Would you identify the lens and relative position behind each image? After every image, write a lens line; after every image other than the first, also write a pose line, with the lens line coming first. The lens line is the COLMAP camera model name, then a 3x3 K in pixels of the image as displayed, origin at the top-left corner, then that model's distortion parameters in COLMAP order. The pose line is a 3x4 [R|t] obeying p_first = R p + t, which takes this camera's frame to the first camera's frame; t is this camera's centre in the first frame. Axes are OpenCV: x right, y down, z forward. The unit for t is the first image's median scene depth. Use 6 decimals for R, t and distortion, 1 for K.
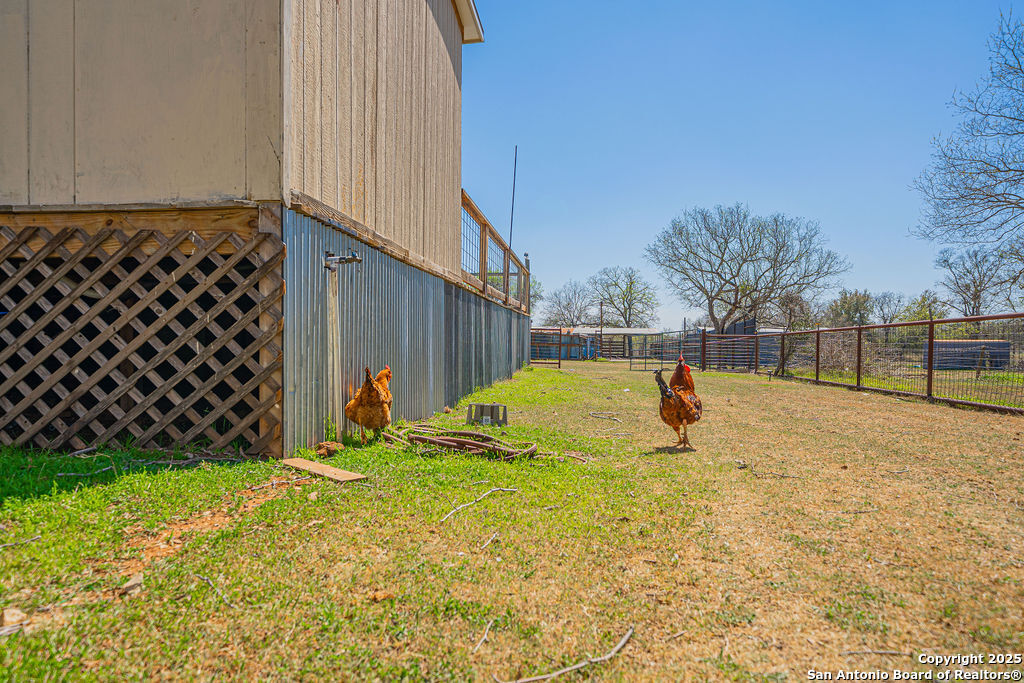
lens RADIAL K [[676.0, 0, 511.3], [0, 676.0, 341.9], [0, 0, 1]] dist [0.000252, -0.000711]
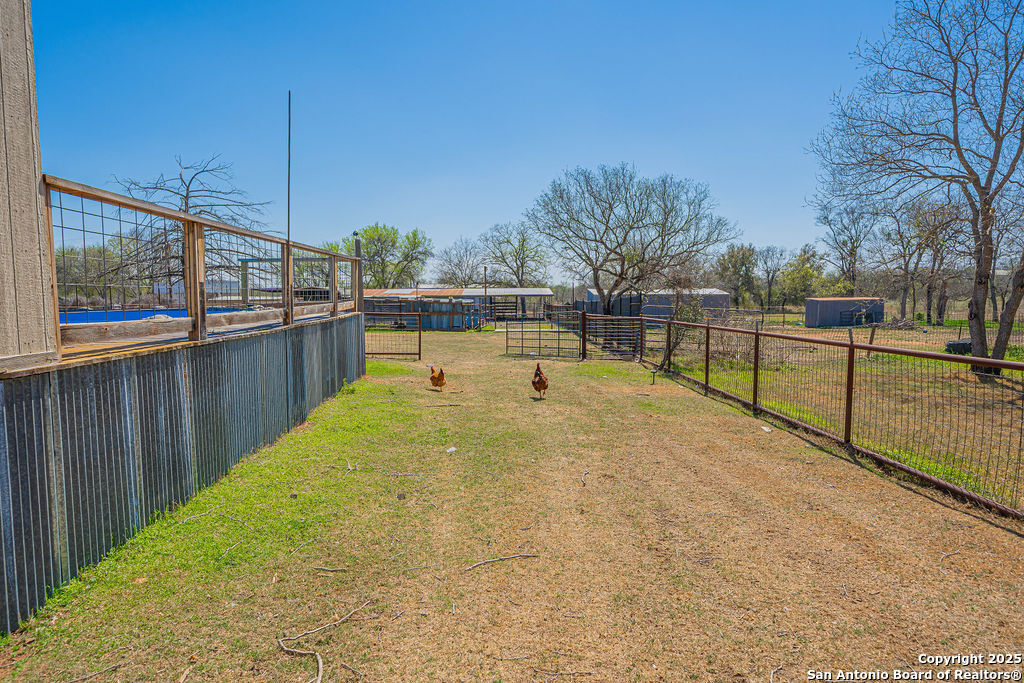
lens RADIAL K [[676.0, 0, 511.3], [0, 676.0, 341.9], [0, 0, 1]] dist [0.000252, -0.000711]
pose [[0.989325, -0.026877, 0.143227, 0.050395], [0.016656, 0.997259, 0.072090, -0.033801], [-0.144772, -0.068935, 0.987061, 0.113145]]
